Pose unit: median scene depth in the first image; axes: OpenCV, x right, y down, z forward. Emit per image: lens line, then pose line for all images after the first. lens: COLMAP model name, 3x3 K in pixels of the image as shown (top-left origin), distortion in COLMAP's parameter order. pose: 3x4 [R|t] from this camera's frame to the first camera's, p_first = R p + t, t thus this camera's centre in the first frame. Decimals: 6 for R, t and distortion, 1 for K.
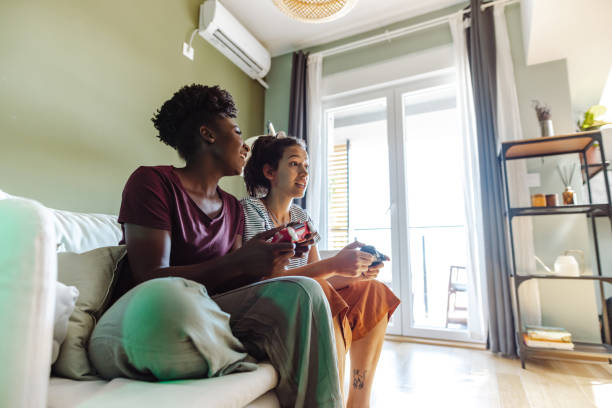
lens RADIAL K [[353.5, 0, 297.0], [0, 353.5, 205.5], [0, 0, 1]] dist [-0.027672, -0.000864]
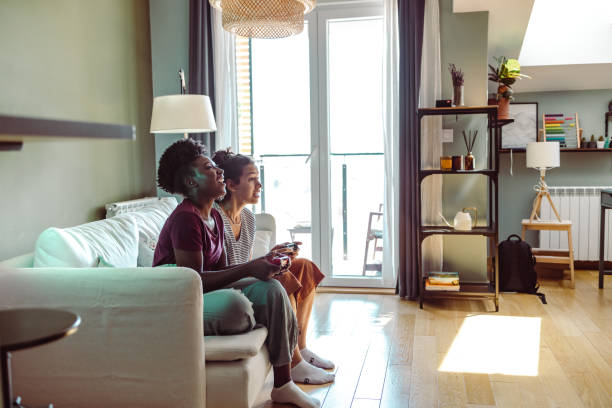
lens RADIAL K [[588.9, 0, 306.0], [0, 588.9, 204.0], [0, 0, 1]] dist [-0.006869, -0.010098]
pose [[0.961500, -0.047474, 0.270674, -0.231194], [-0.016749, 0.973009, 0.230157, -0.302255], [-0.274294, -0.225829, 0.934753, -0.626710]]
